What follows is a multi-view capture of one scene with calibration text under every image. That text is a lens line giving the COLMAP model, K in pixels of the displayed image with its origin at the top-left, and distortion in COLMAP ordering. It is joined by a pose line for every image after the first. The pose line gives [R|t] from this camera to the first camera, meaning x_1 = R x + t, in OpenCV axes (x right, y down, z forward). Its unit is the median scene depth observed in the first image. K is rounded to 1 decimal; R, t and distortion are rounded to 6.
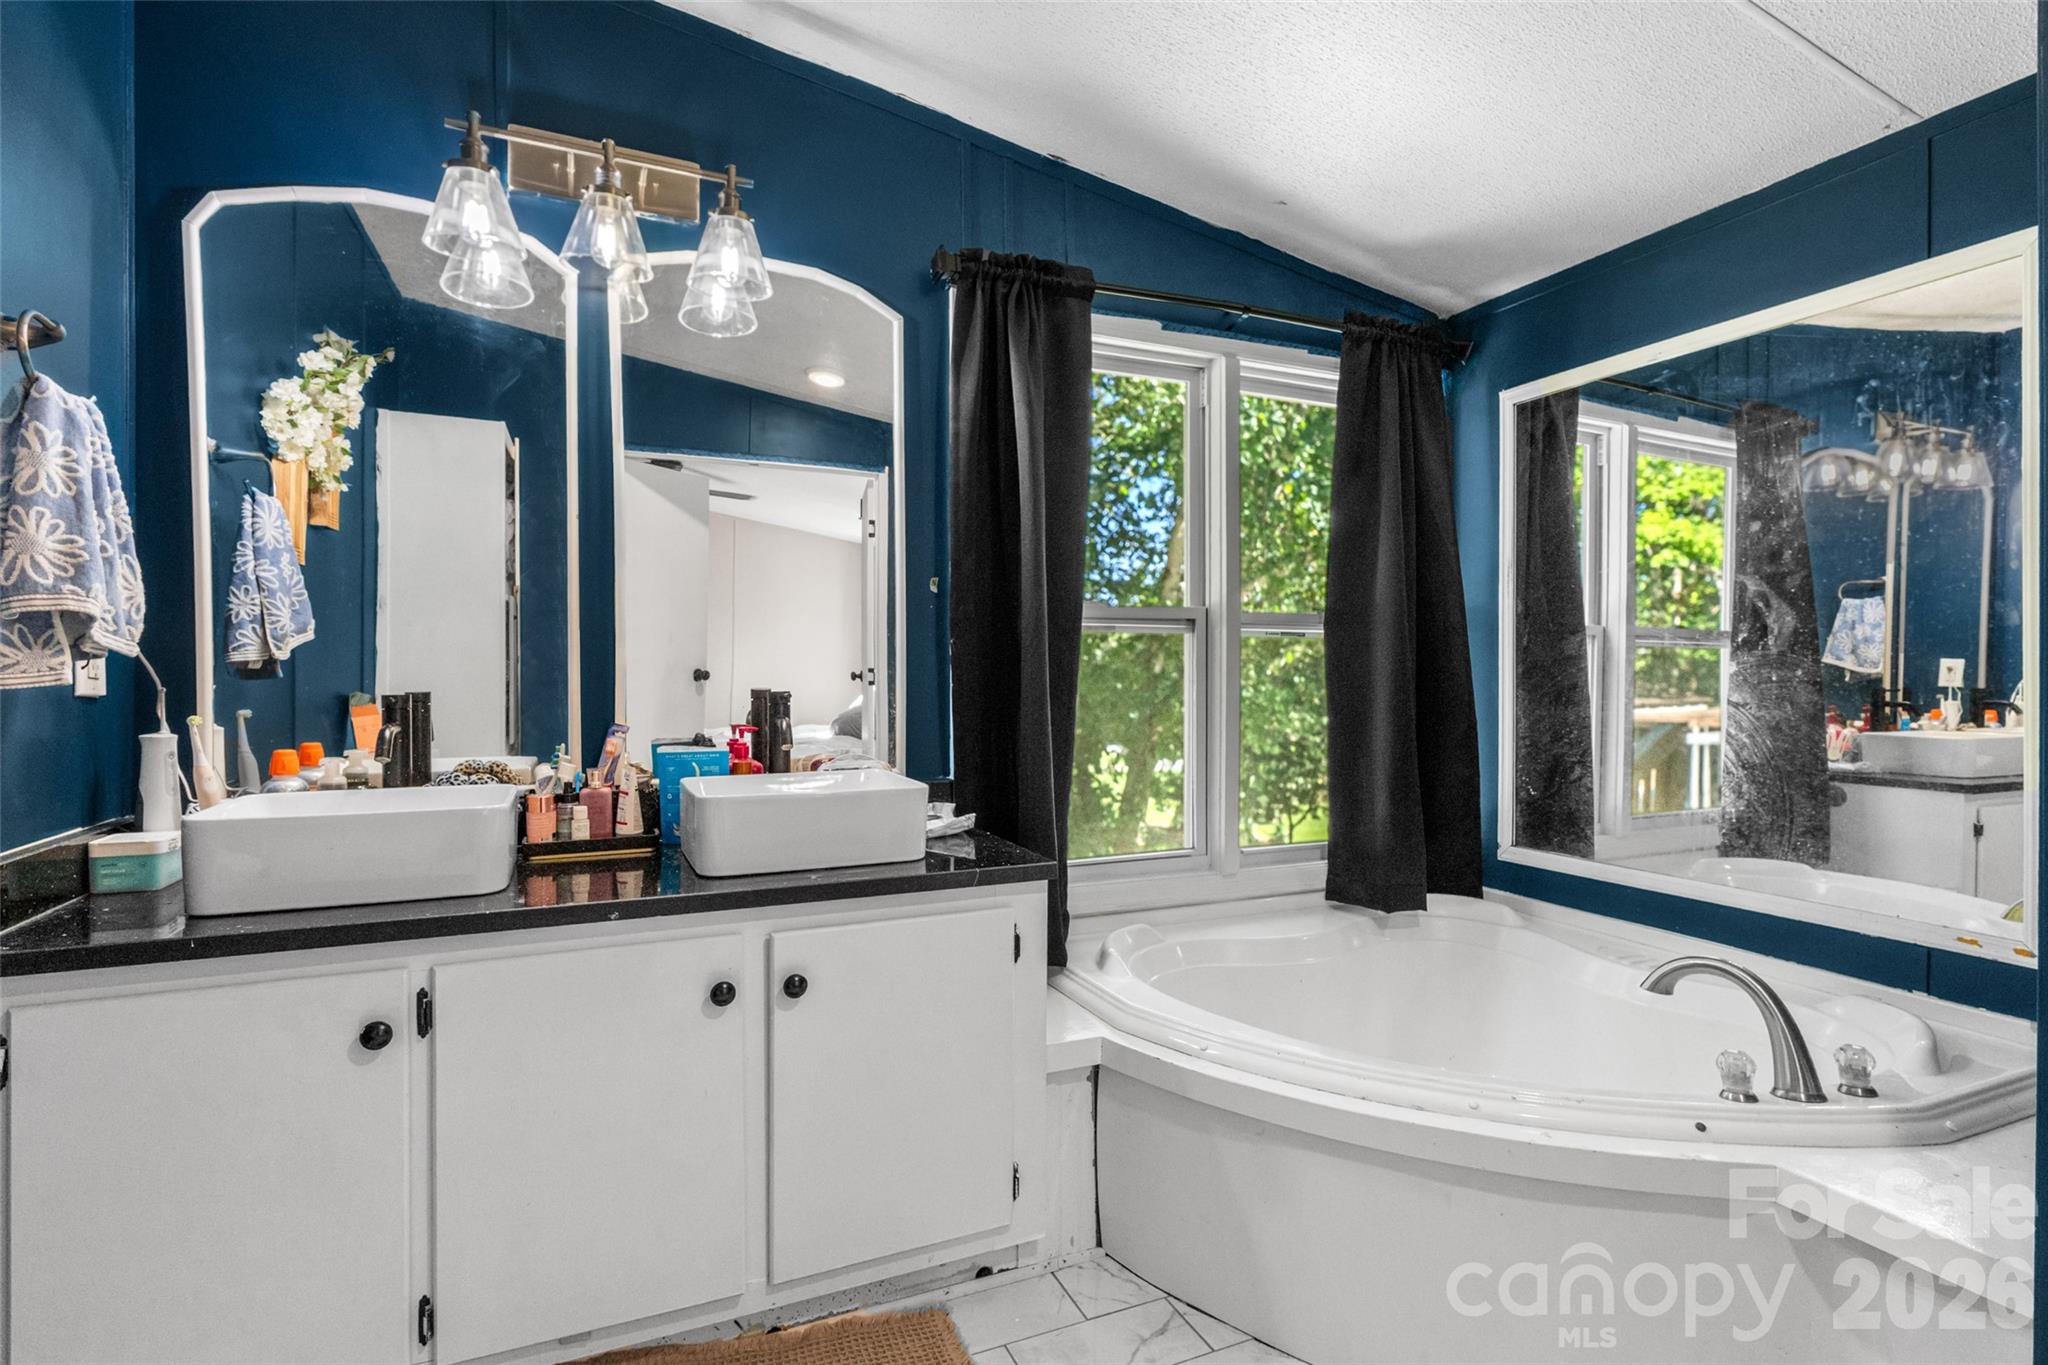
lens RADIAL K [[1007.7, 0, 1001.0], [0, 1007.7, 697.2], [0, 0, 1]] dist [-0.000195, 0.000265]
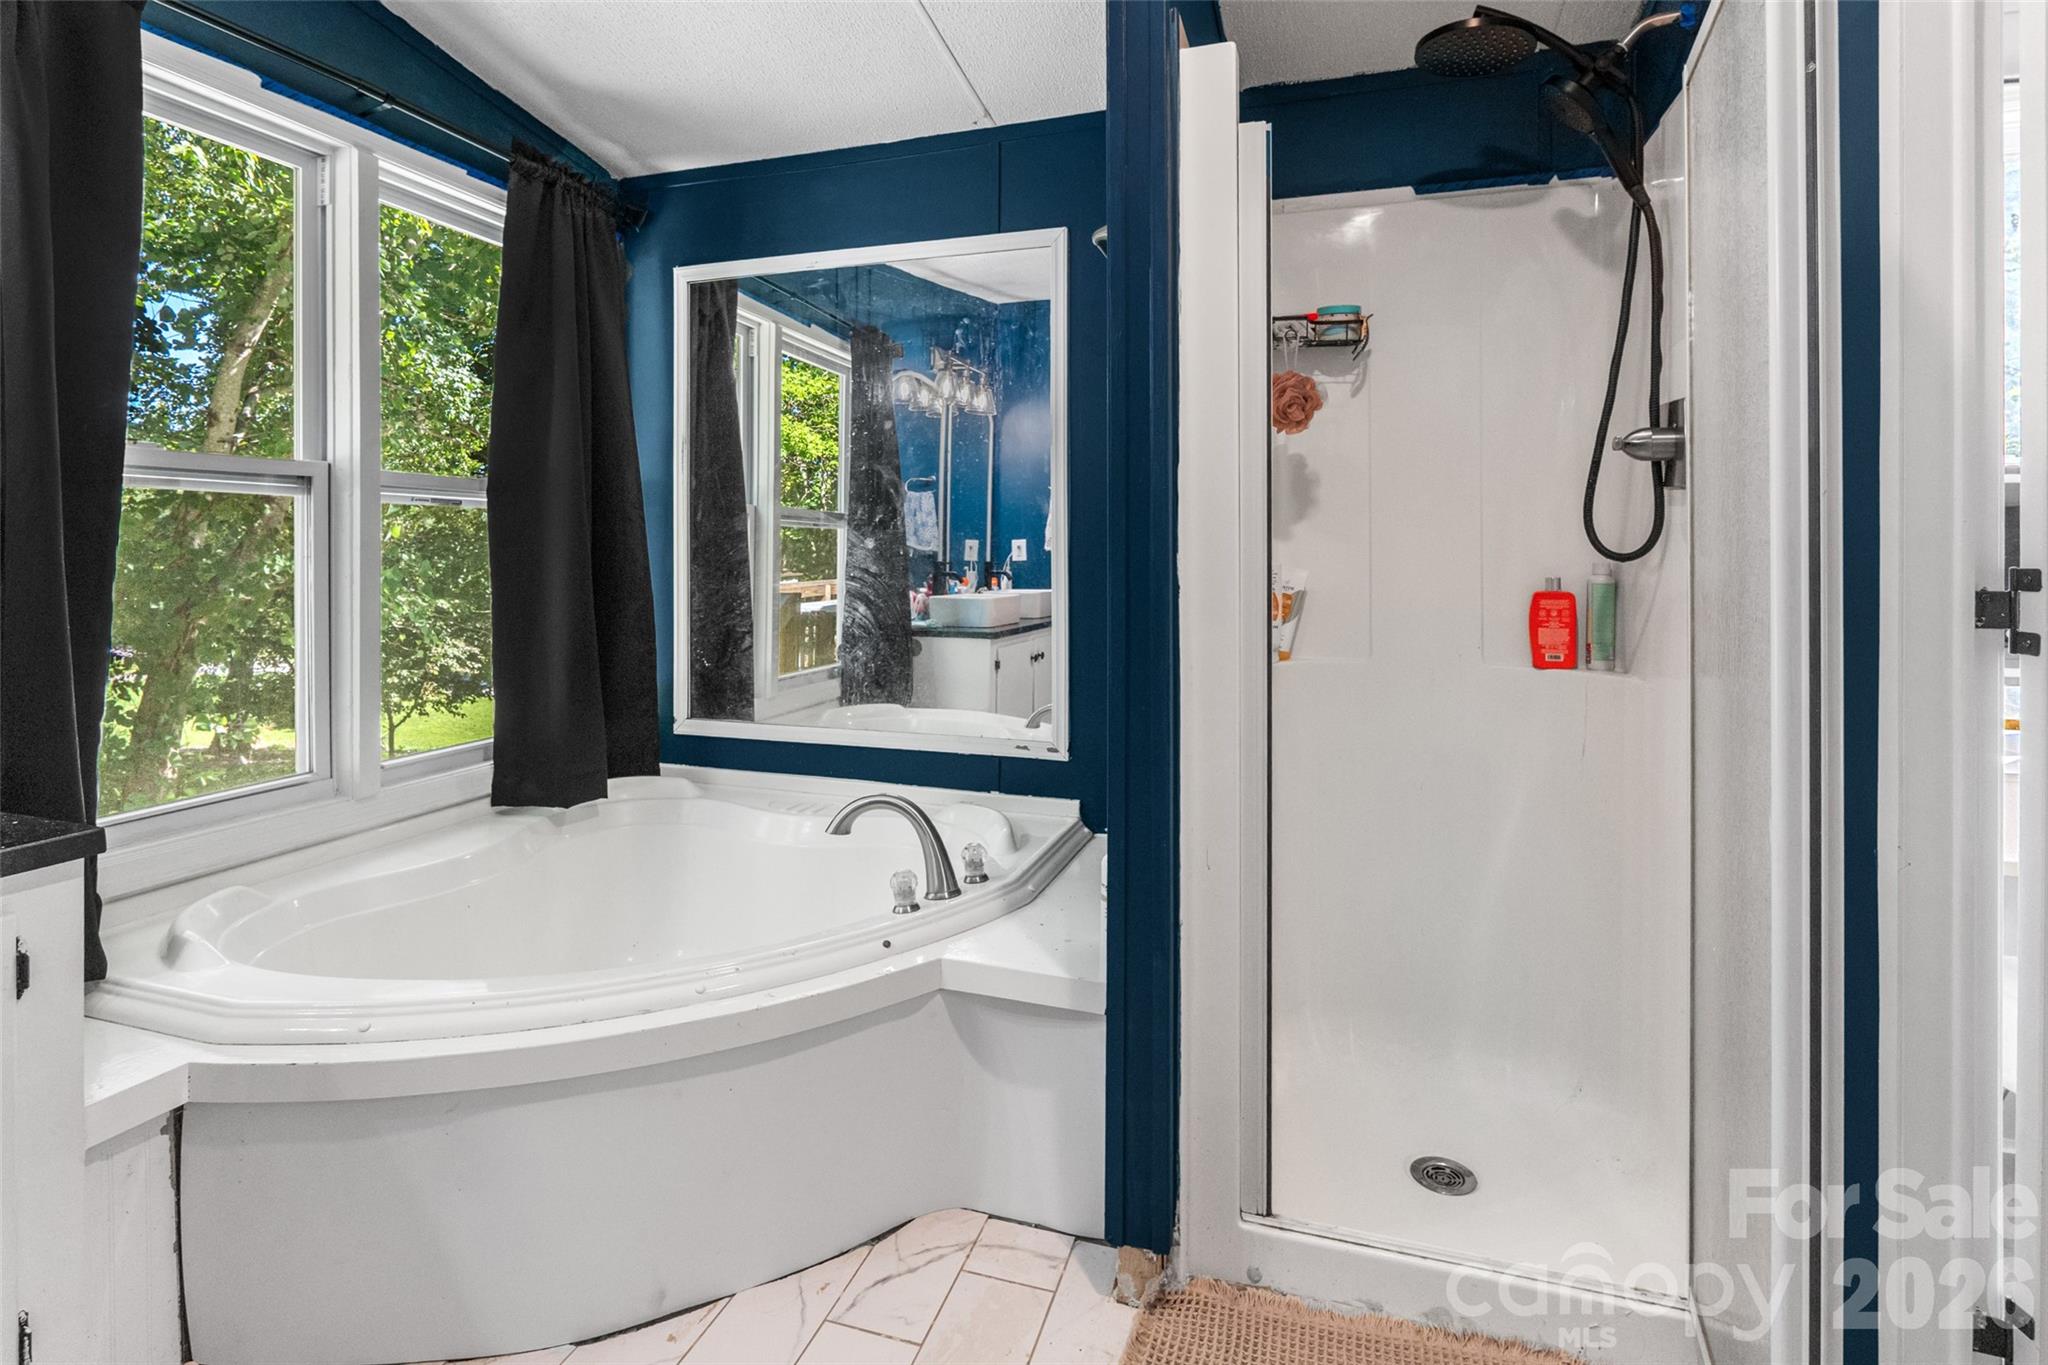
lens RADIAL K [[1015.3, 0, 1053.2], [0, 1015.3, 565.0], [0, 0, 1]] dist [-0.001531, -0.000232]
pose [[0.651079, -0.007628, 0.758972, -0.029347], [0.015281, 0.999879, -0.003060, 0.002409], [-0.758856, 0.013591, 0.651117, 0.059985]]
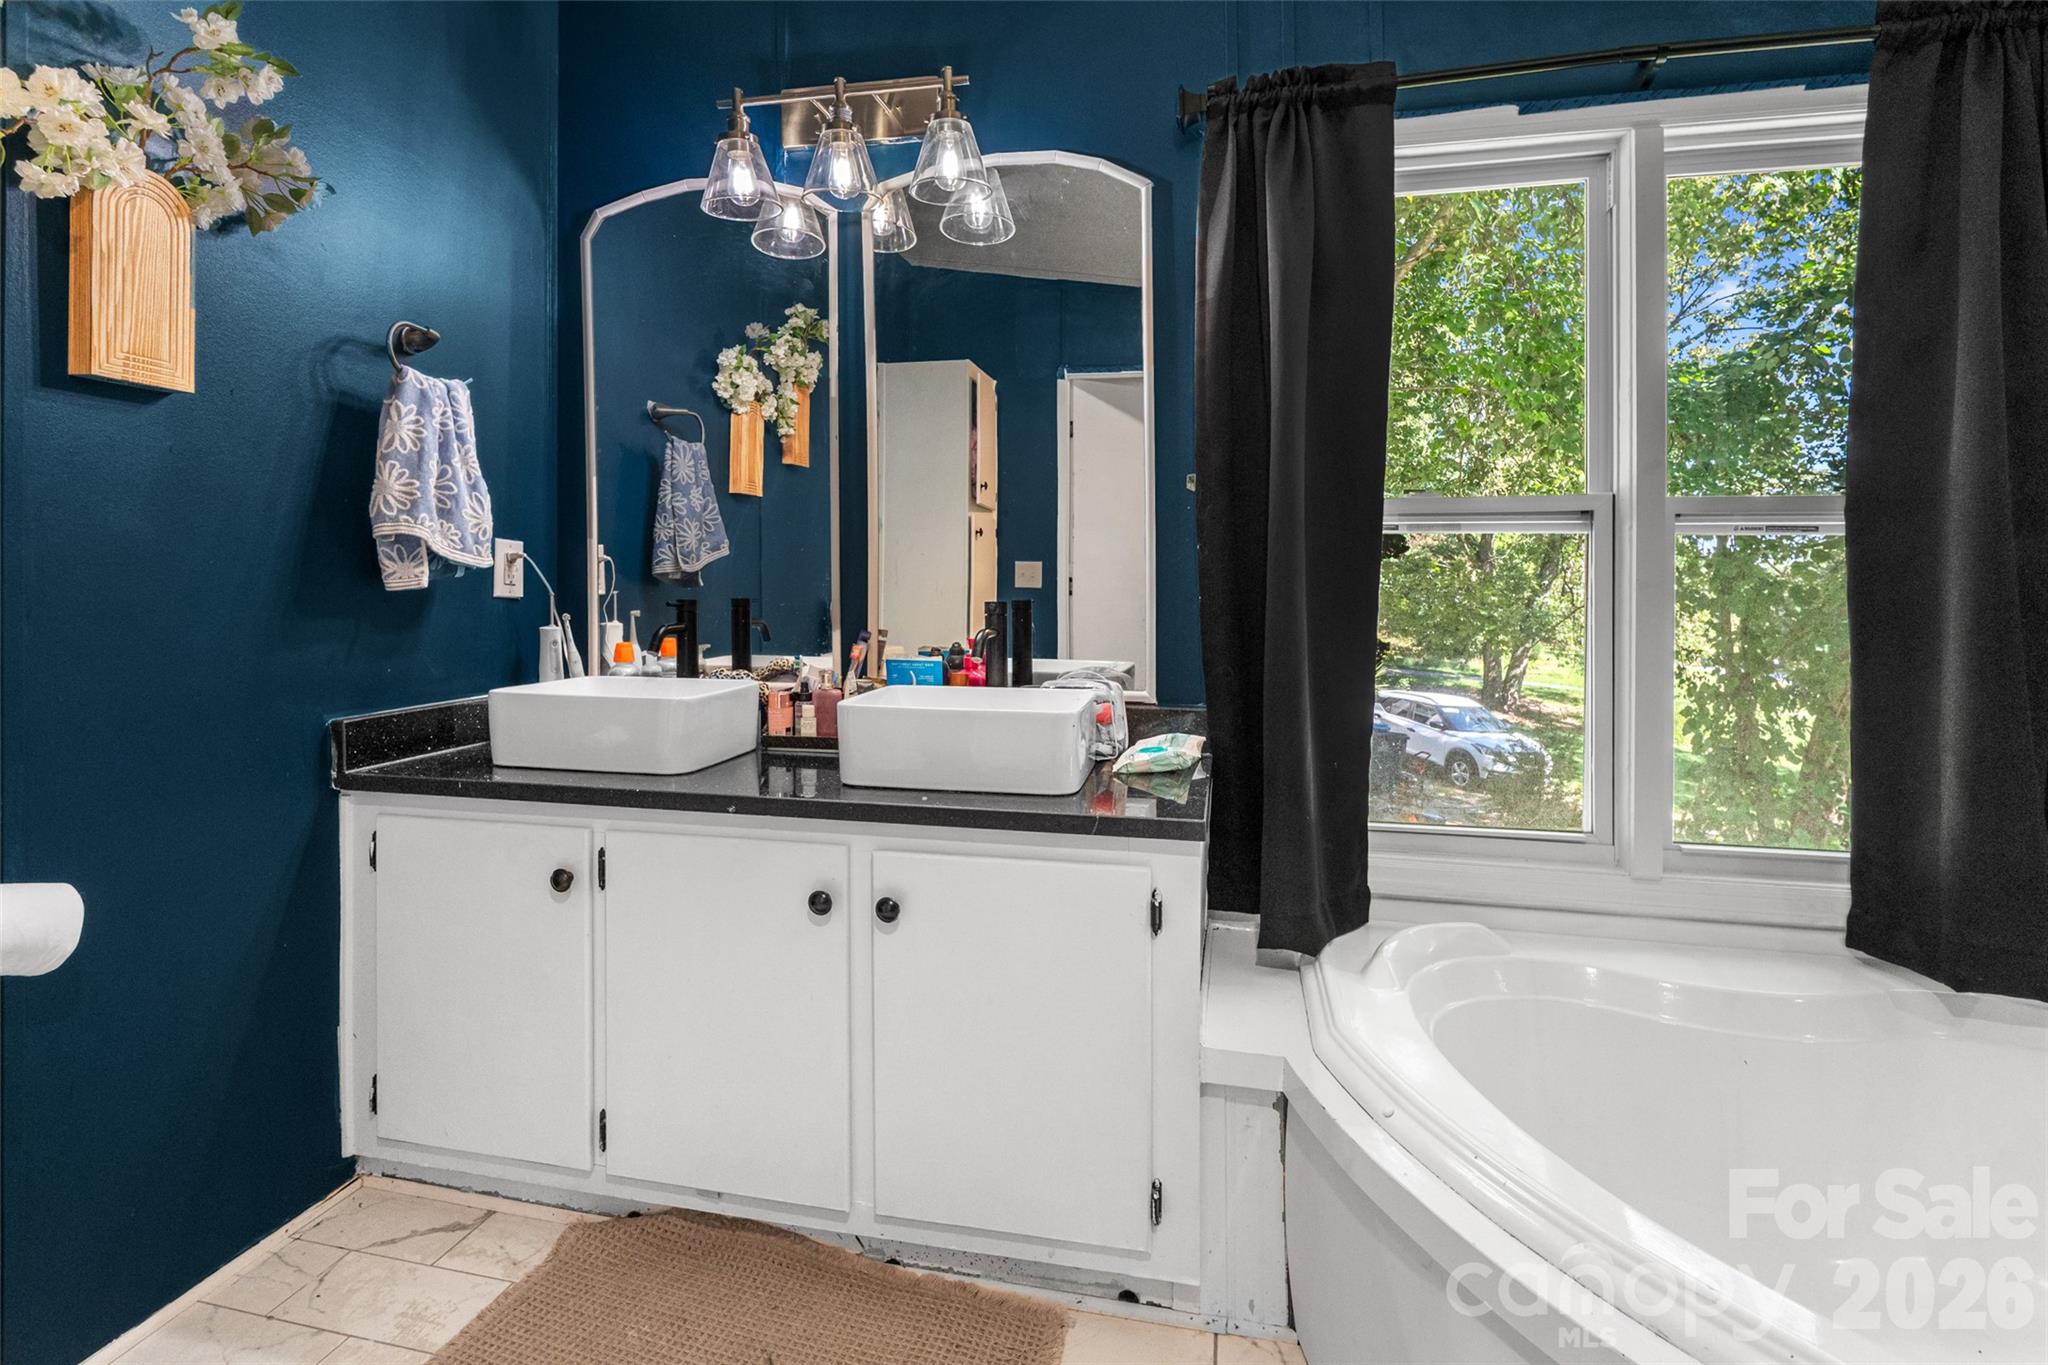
lens RADIAL K [[991.6, 0, 964.3], [0, 991.6, 608.1], [0, 0, 1]] dist [-0.002074, -0.000467]
pose [[0.806056, 0.017178, -0.591590, 0.246971], [-0.020161, 0.999796, 0.001561, -0.000663], [0.591496, 0.010669, 0.806237, 0.174490]]
